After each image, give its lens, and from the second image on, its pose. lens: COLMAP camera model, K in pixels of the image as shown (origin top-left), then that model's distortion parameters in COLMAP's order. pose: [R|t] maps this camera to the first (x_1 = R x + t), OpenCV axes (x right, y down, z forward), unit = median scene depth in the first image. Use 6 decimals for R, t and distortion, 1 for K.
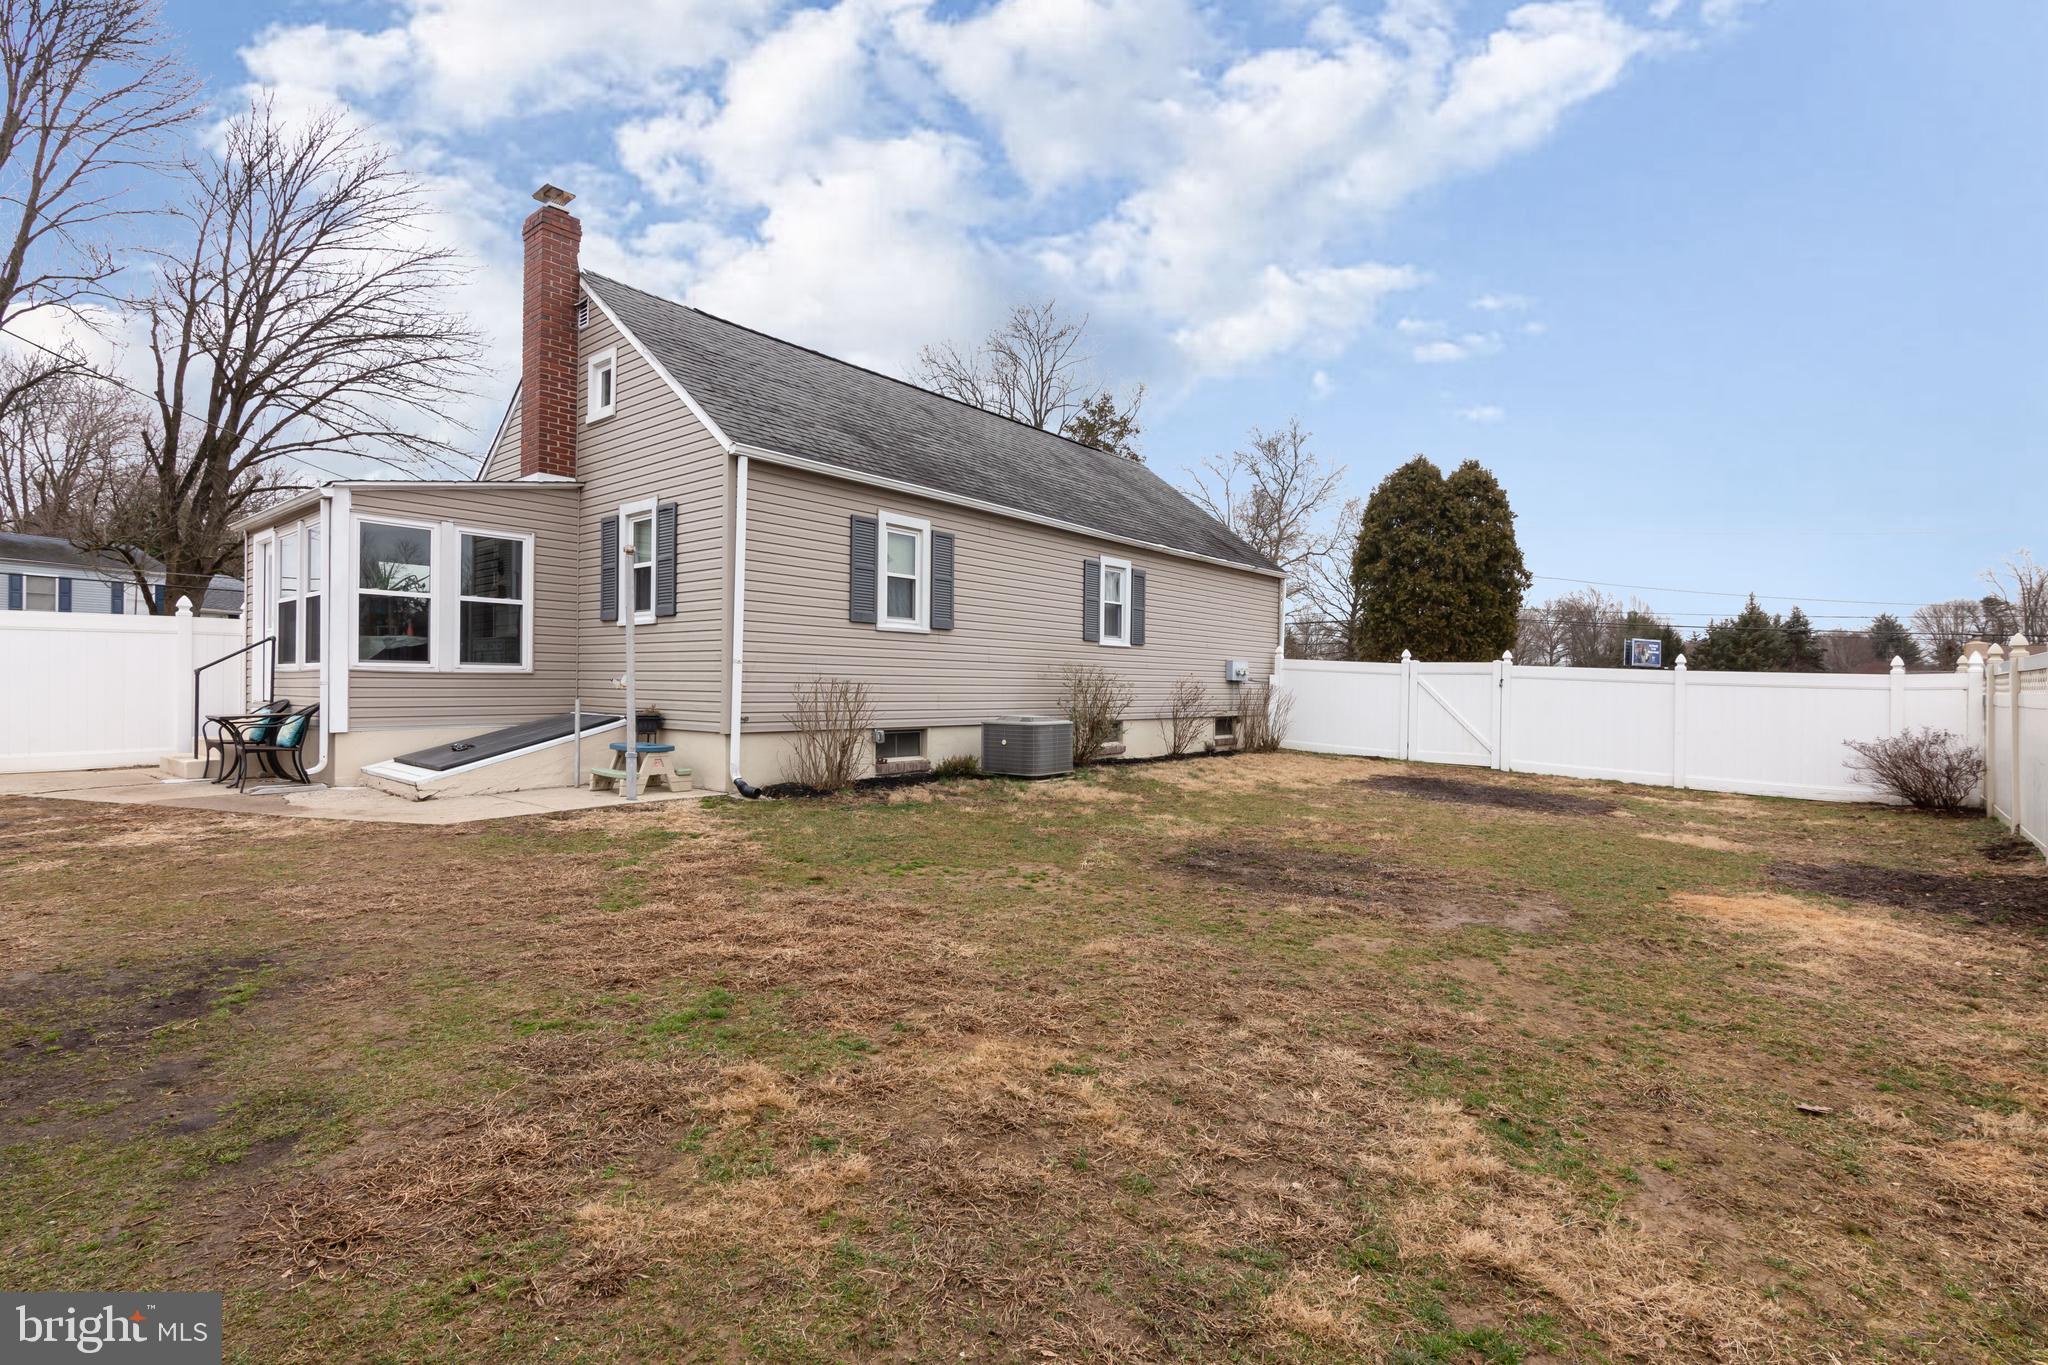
lens RADIAL K [[932.5, 0, 1026.1], [0, 932.5, 684.8], [0, 0, 1]] dist [-0.001322, -0.000782]
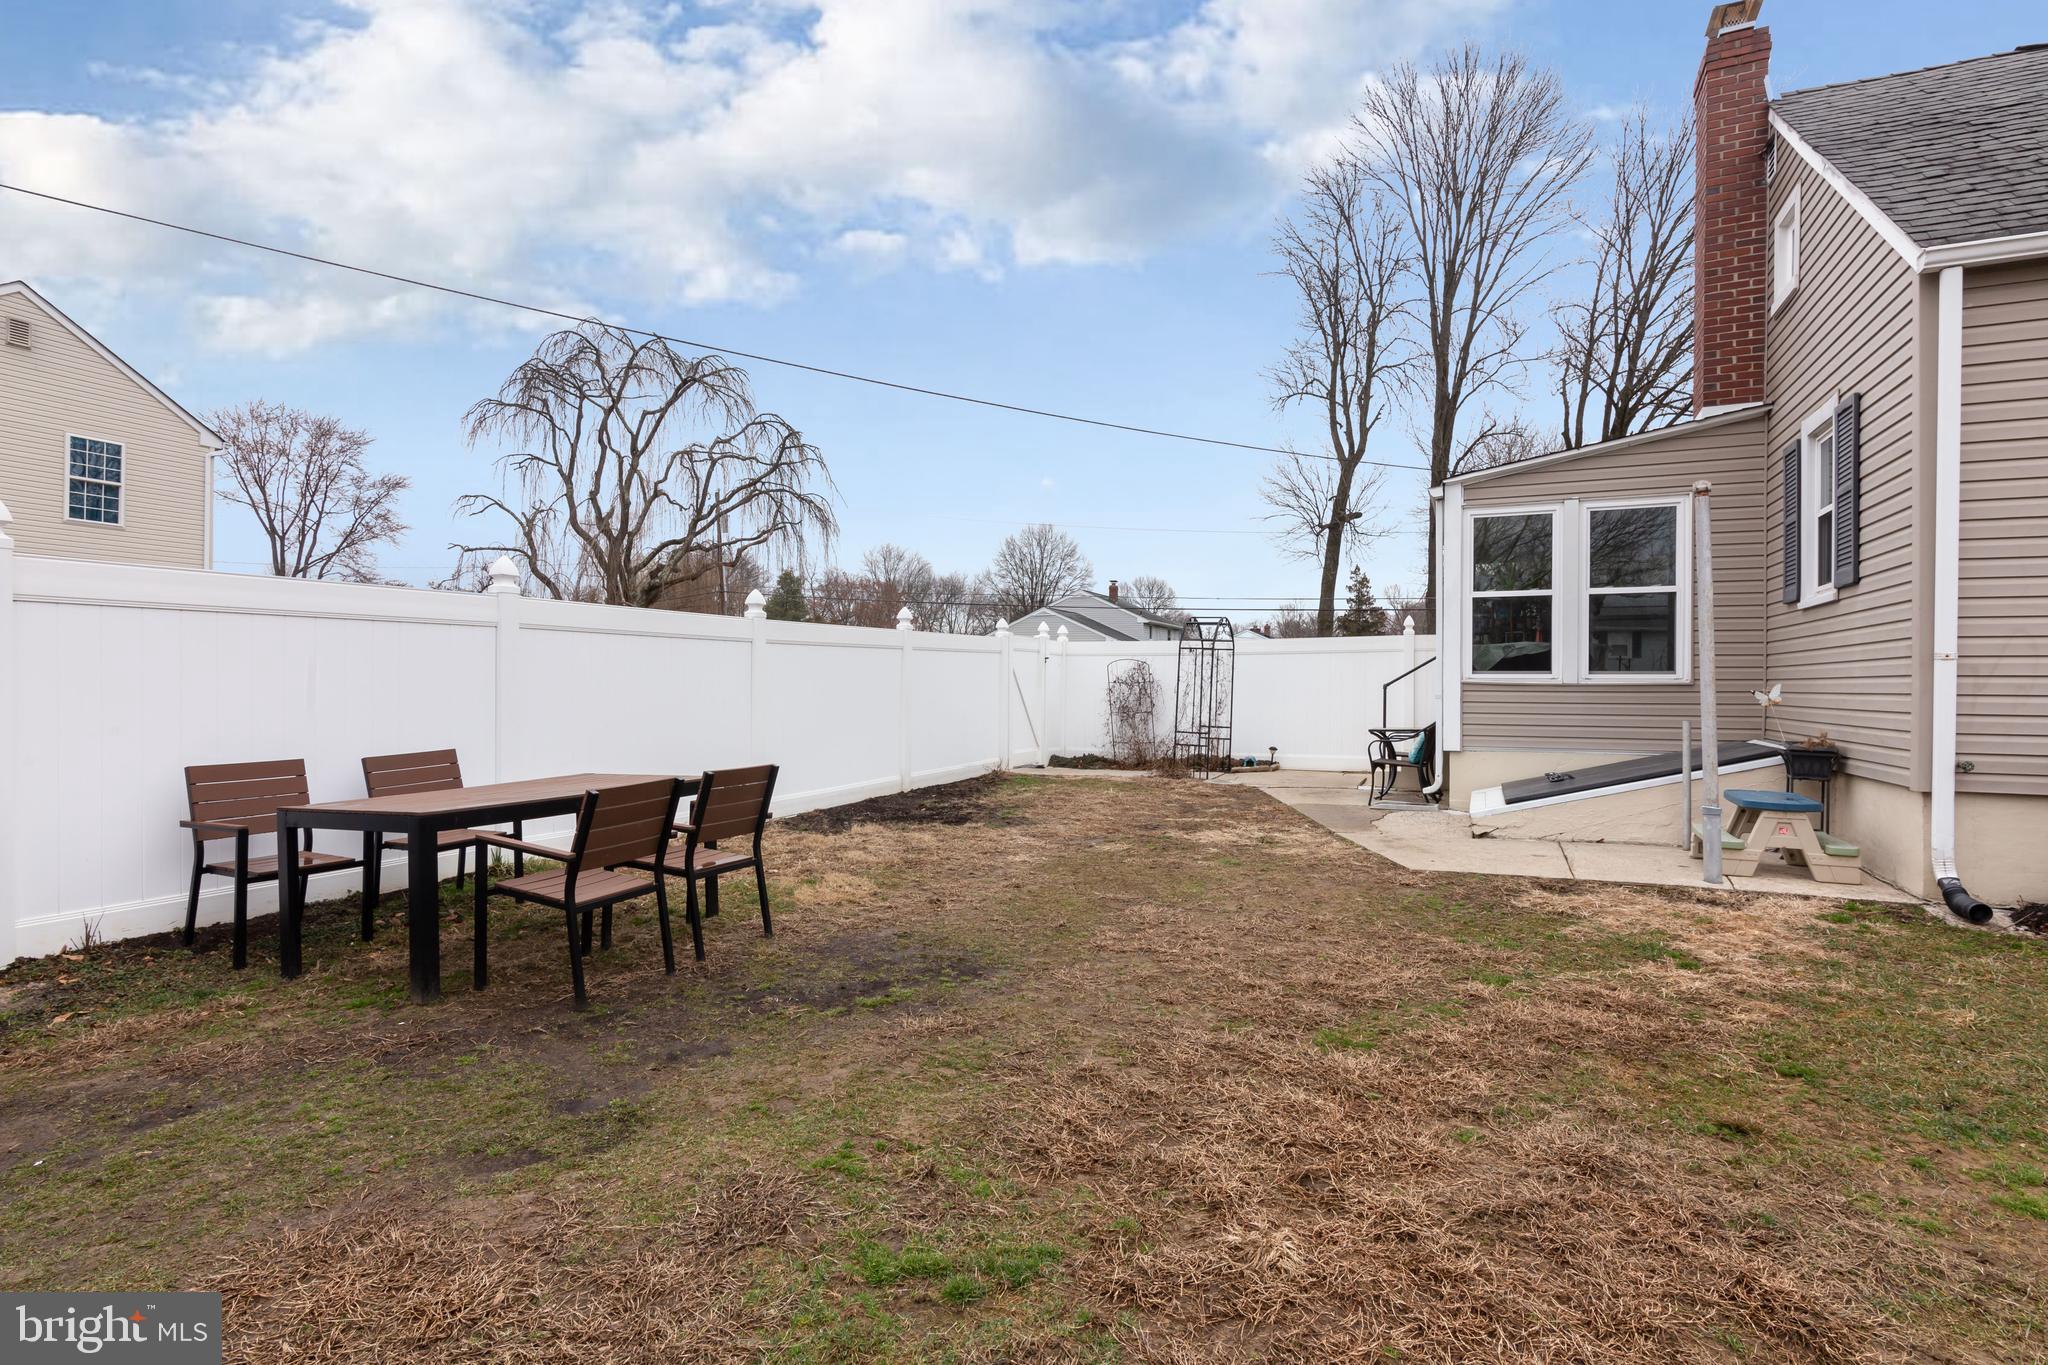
lens RADIAL K [[992.7, 0, 1028.9], [0, 992.7, 684.1], [0, 0, 1]] dist [-0.000649, -0.001065]
pose [[0.260781, -0.011158, -0.965334, 0.097473], [-0.005561, 0.999899, -0.013060, 0.000541], [0.965382, 0.008774, 0.260693, 0.340903]]
